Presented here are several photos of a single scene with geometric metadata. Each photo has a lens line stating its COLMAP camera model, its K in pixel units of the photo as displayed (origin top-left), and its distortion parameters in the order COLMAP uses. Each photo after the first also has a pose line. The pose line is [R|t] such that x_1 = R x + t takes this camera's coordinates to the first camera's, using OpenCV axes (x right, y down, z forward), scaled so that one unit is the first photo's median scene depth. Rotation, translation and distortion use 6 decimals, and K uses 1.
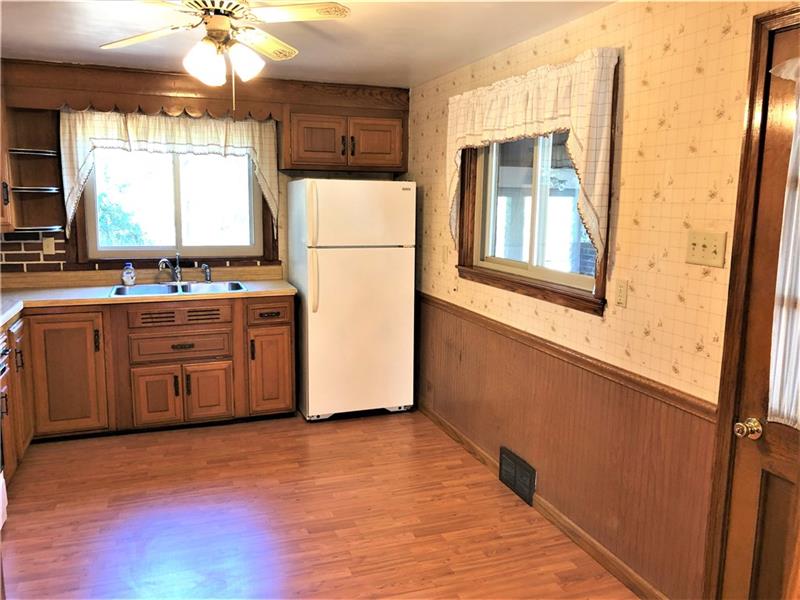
lens RADIAL K [[653.3, 0, 400.0], [0, 653.3, 300.0], [0, 0, 1]] dist [0.009369, 0.000423]
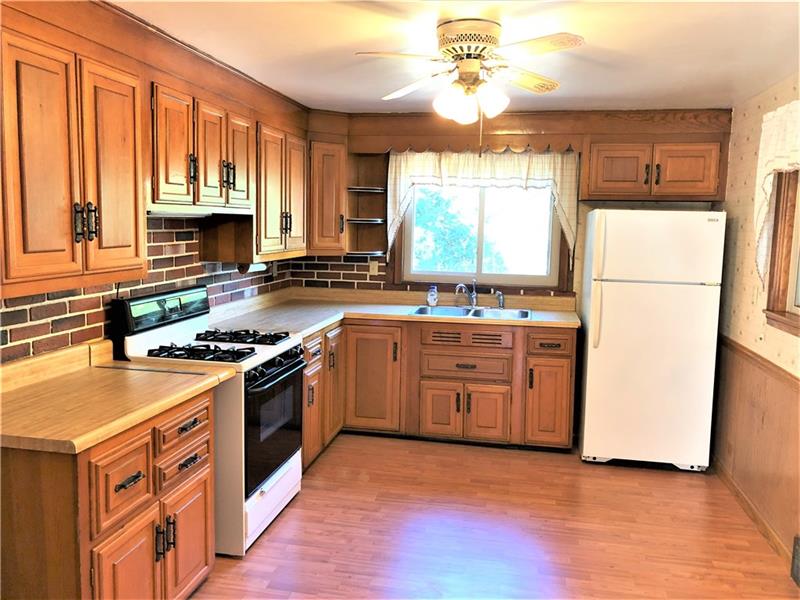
lens RADIAL K [[649.9, 0, 400.0], [0, 649.9, 294.9], [0, 0, 1]] dist [0.055705, -0.084443]
pose [[0.855313, 0.062575, -0.514319, 0.110425], [-0.091013, 0.995390, -0.030249, -0.003339], [0.510055, 0.072682, 0.857065, 0.026916]]
